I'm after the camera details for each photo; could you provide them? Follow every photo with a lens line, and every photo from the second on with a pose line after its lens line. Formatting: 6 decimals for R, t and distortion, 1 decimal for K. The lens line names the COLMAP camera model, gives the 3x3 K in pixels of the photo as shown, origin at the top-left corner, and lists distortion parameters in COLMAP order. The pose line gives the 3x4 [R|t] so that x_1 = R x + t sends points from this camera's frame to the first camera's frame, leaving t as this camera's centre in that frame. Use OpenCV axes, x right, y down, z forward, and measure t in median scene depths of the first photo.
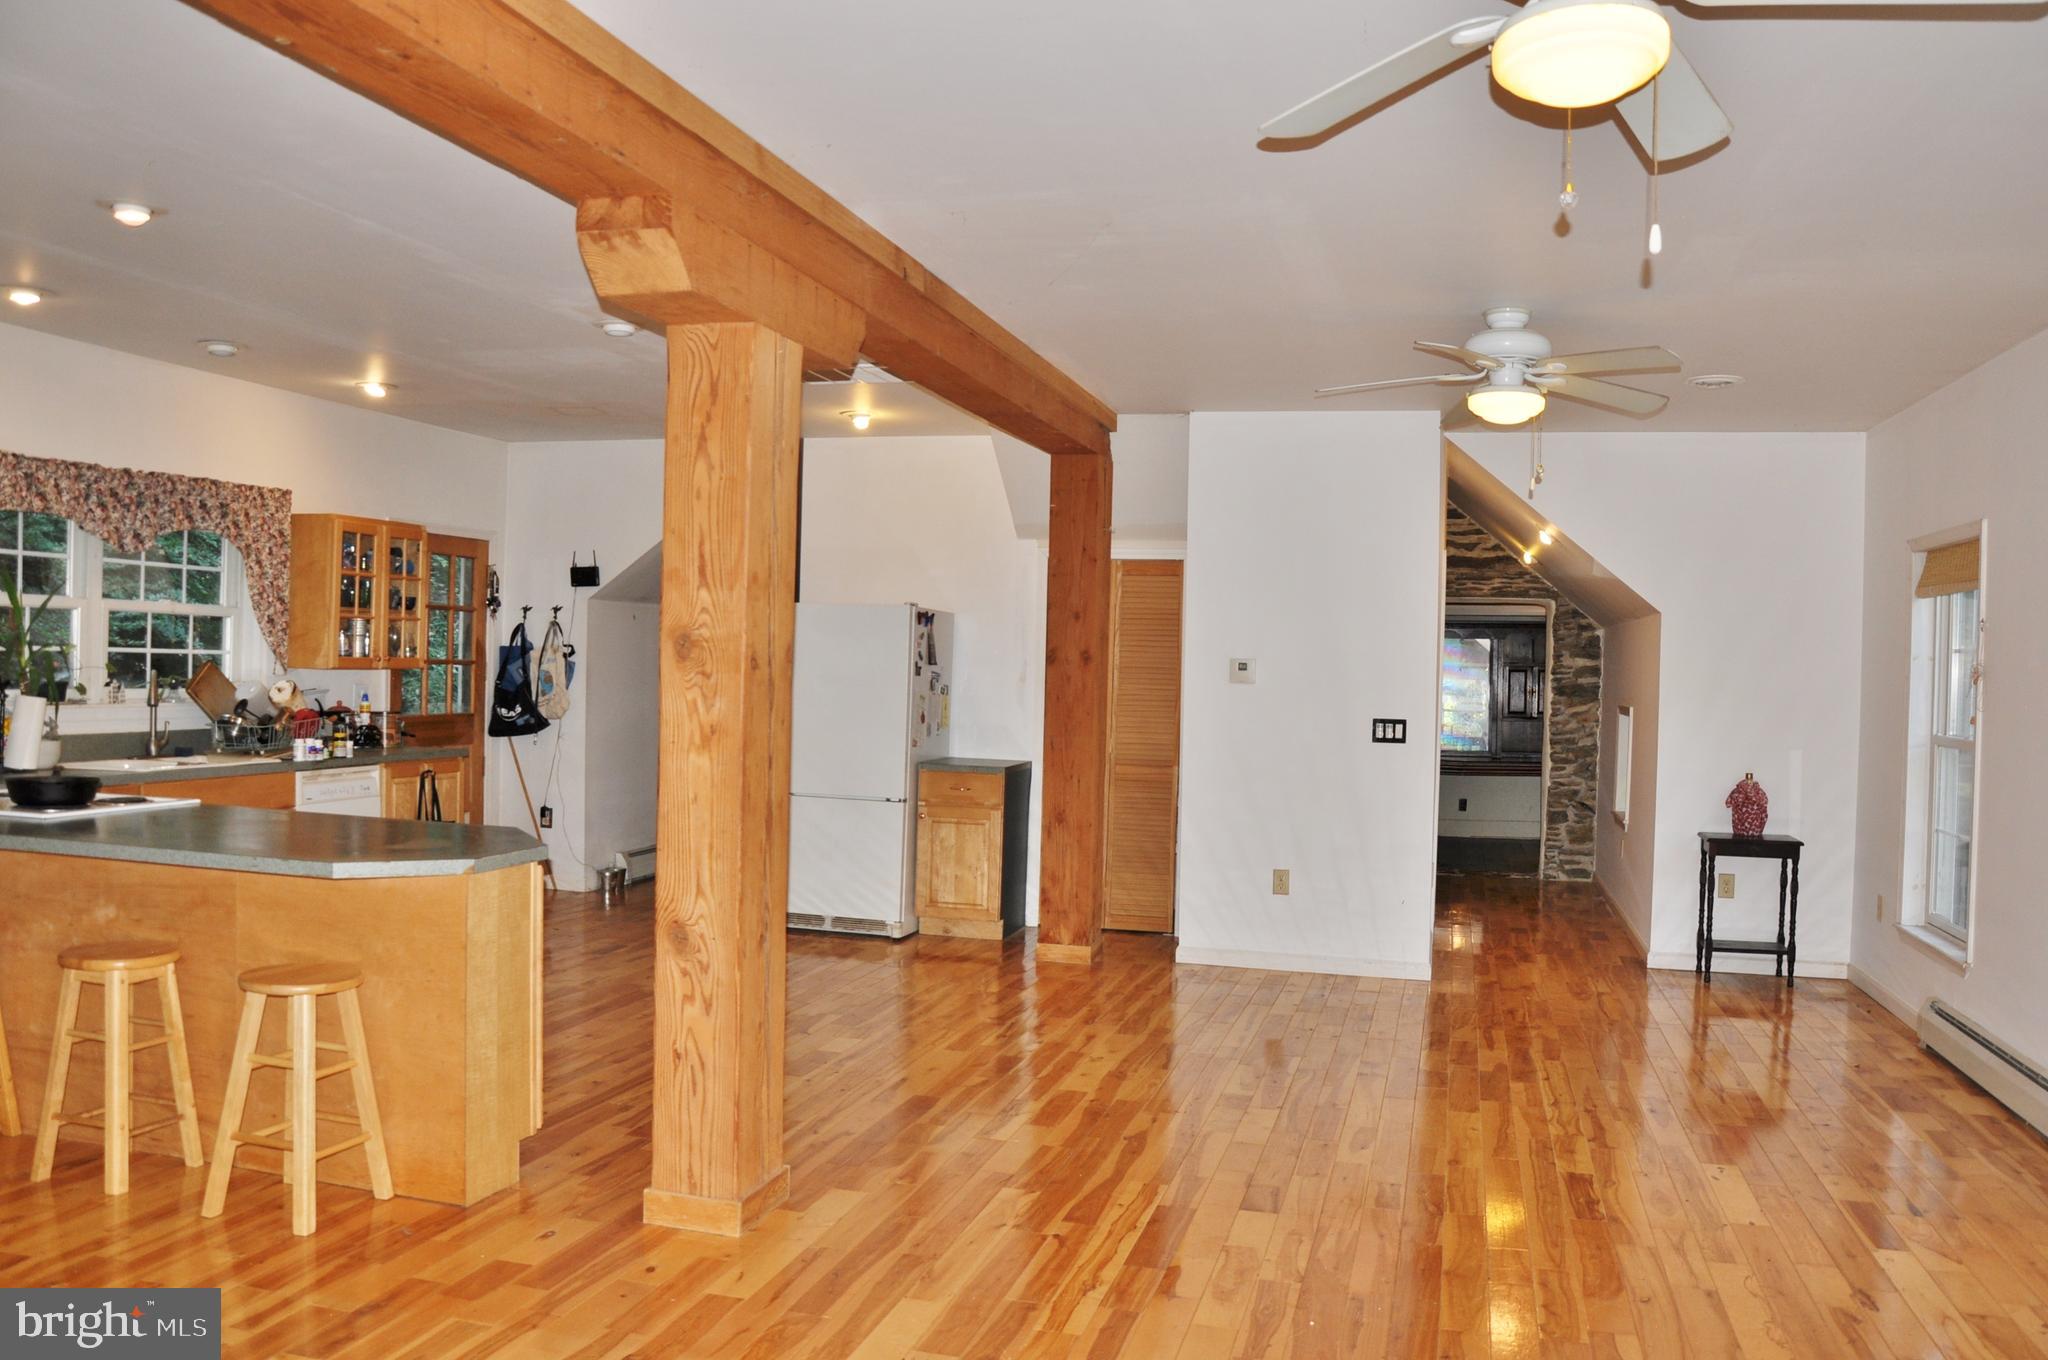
lens RADIAL K [[1612.2, 0, 1024.0], [0, 1612.2, 680.0], [0, 0, 1]] dist [-0.154632, 0.127171]
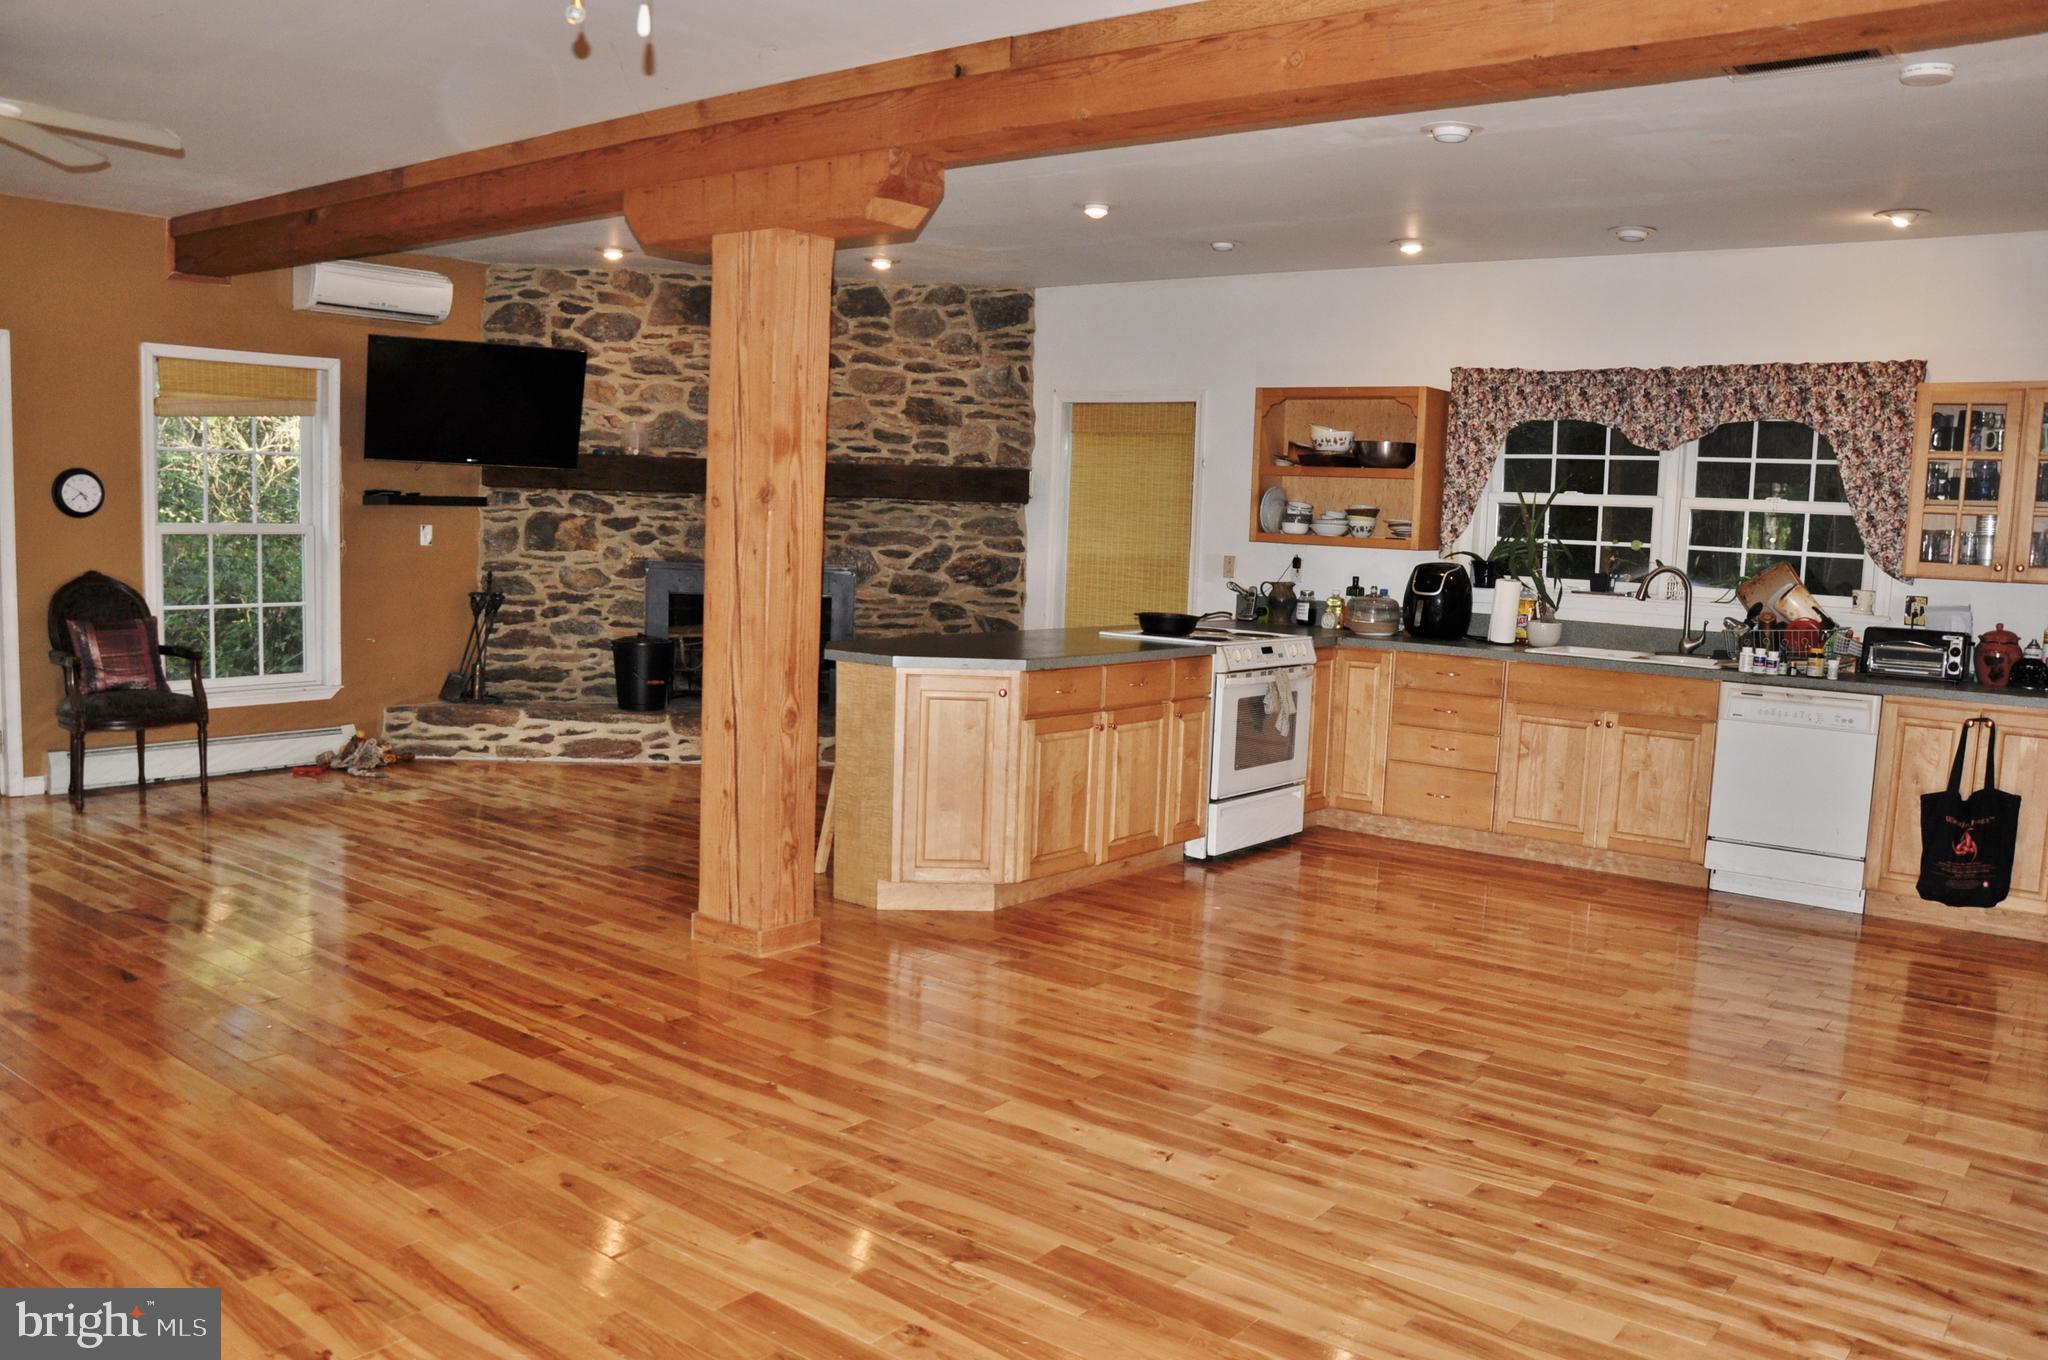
lens RADIAL K [[1612.2, 0, 1024.0], [0, 1612.2, 680.0], [0, 0, 1]] dist [-0.154632, 0.127171]
pose [[-0.392658, 0.053581, -0.918122, 0.567177], [-0.057065, 0.994958, 0.082470, 0.007125], [0.917912, 0.084776, -0.387621, 1.075723]]
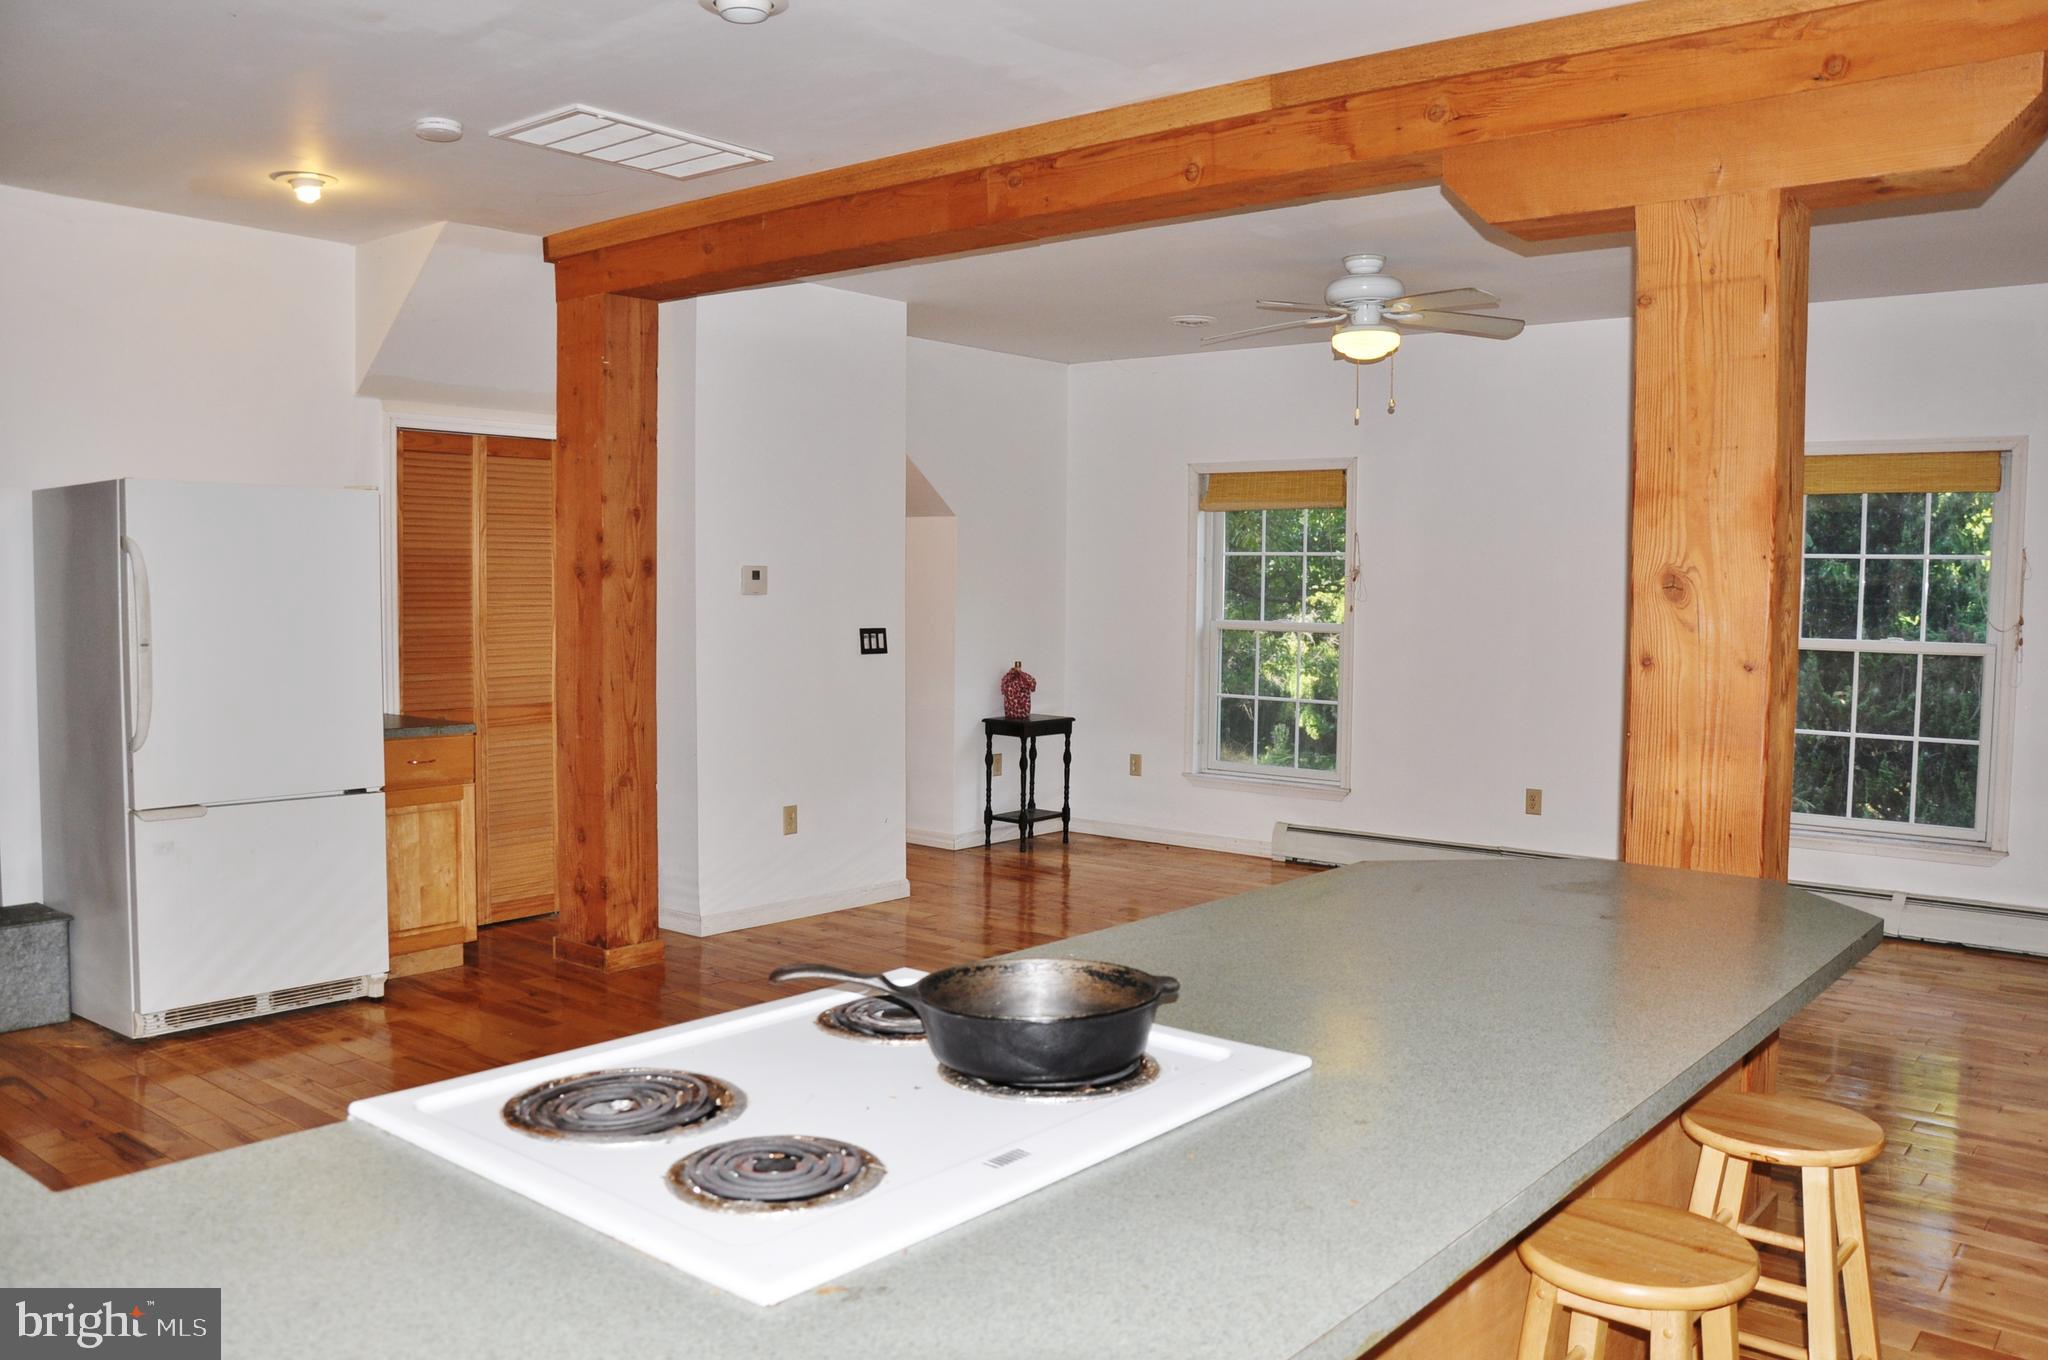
lens RADIAL K [[1612.2, 0, 1024.0], [0, 1612.2, 680.0], [0, 0, 1]] dist [-0.154632, 0.127171]
pose [[0.408418, -0.077295, 0.909517, -0.703823], [0.009718, 0.996720, 0.080342, -0.023938], [-0.912743, -0.023975, 0.407829, 0.636279]]
